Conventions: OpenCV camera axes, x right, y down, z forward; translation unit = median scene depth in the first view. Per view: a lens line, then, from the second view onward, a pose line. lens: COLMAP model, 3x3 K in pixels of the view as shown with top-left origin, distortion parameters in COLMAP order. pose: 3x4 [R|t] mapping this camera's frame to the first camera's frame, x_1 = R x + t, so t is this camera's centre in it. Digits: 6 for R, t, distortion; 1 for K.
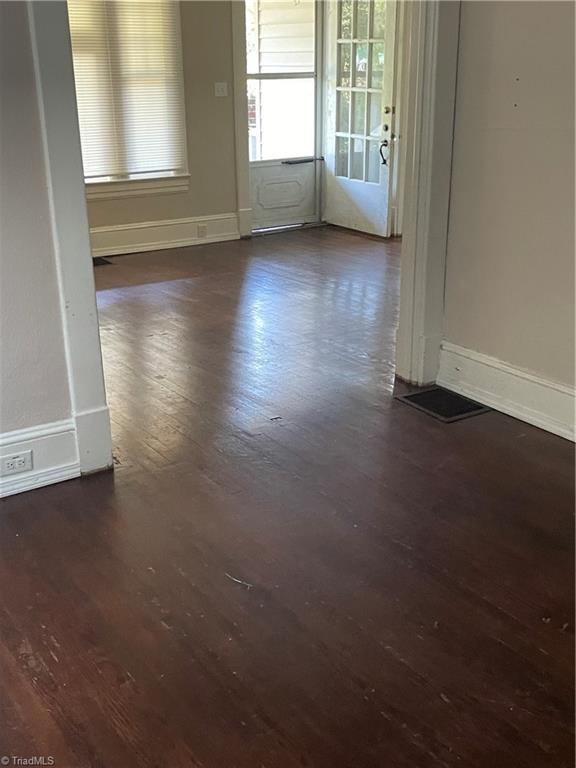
lens RADIAL K [[876.6, 0, 288.0], [0, 876.6, 384.0], [0, 0, 1]] dist [0.199660, -0.784133]
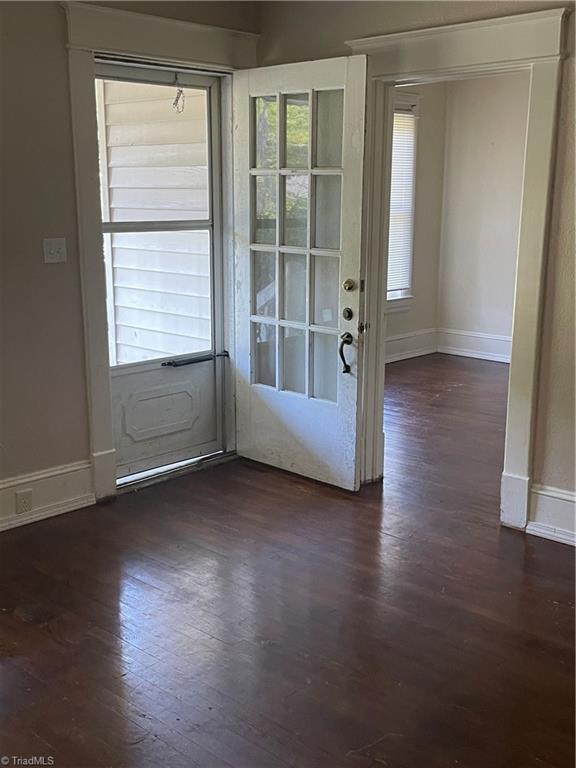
lens RADIAL K [[876.6, 0, 288.0], [0, 876.6, 384.0], [0, 0, 1]] dist [0.199660, -0.784133]
pose [[0.977679, -0.034391, 0.207273, -0.048466], [0.063081, 0.989047, -0.133440, -0.156084], [-0.200413, 0.143537, 0.969140, 0.418112]]
